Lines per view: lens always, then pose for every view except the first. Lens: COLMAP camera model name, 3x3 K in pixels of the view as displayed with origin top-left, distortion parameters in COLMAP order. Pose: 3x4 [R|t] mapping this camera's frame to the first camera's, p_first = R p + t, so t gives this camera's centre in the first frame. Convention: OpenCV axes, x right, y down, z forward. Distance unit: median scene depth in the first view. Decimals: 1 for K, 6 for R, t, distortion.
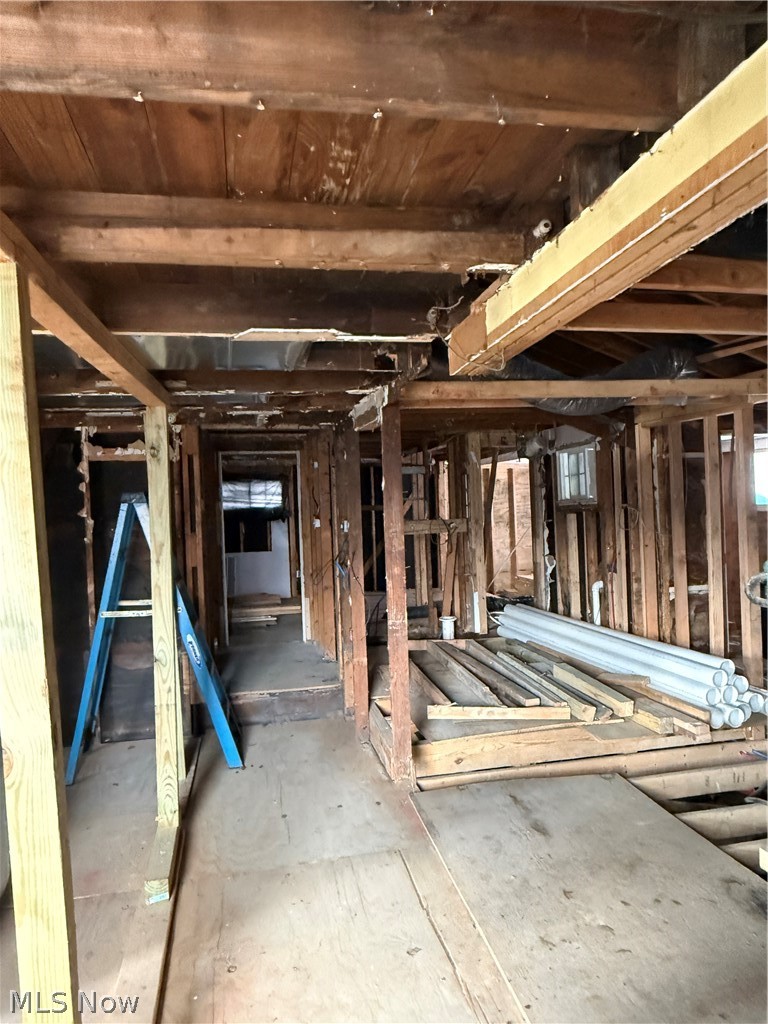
lens RADIAL K [[711.7, 0, 383.5], [0, 711.7, 526.4], [0, 0, 1]] dist [0.017222, -0.006002]
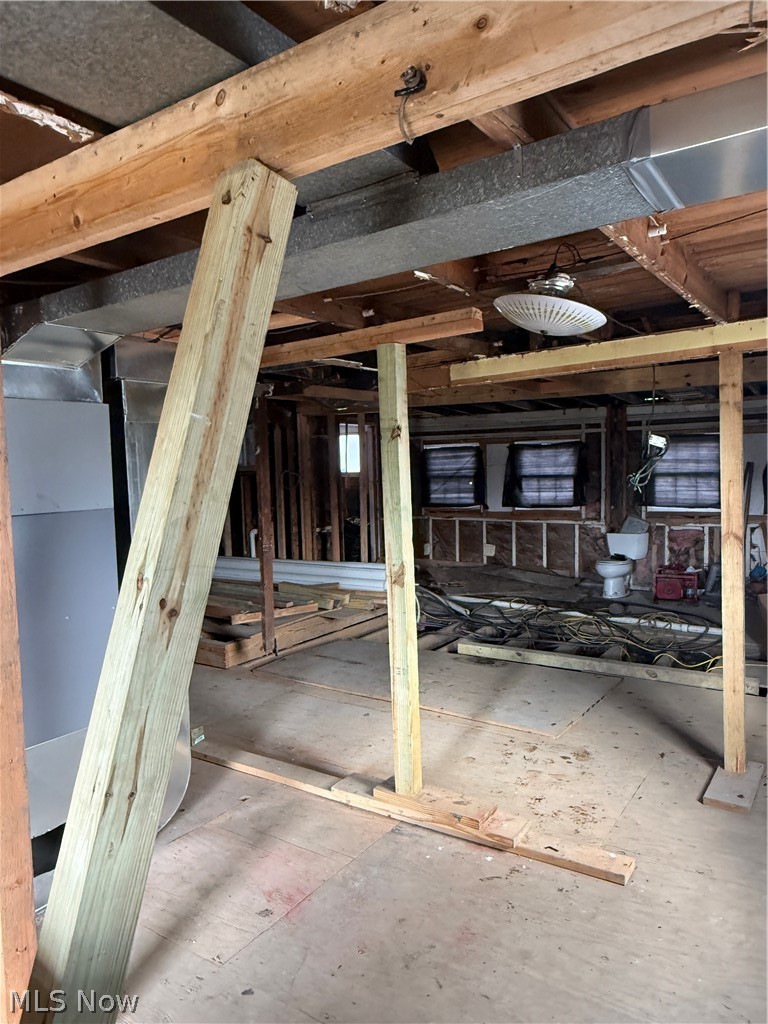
lens RADIAL K [[711.7, 0, 383.5], [0, 711.7, 526.4], [0, 0, 1]] dist [0.017222, -0.006002]
pose [[0.713812, -0.043631, 0.698977, -0.789836], [0.019793, 0.998916, 0.042141, 0.036833], [-0.700058, -0.016246, 0.713902, -0.196635]]
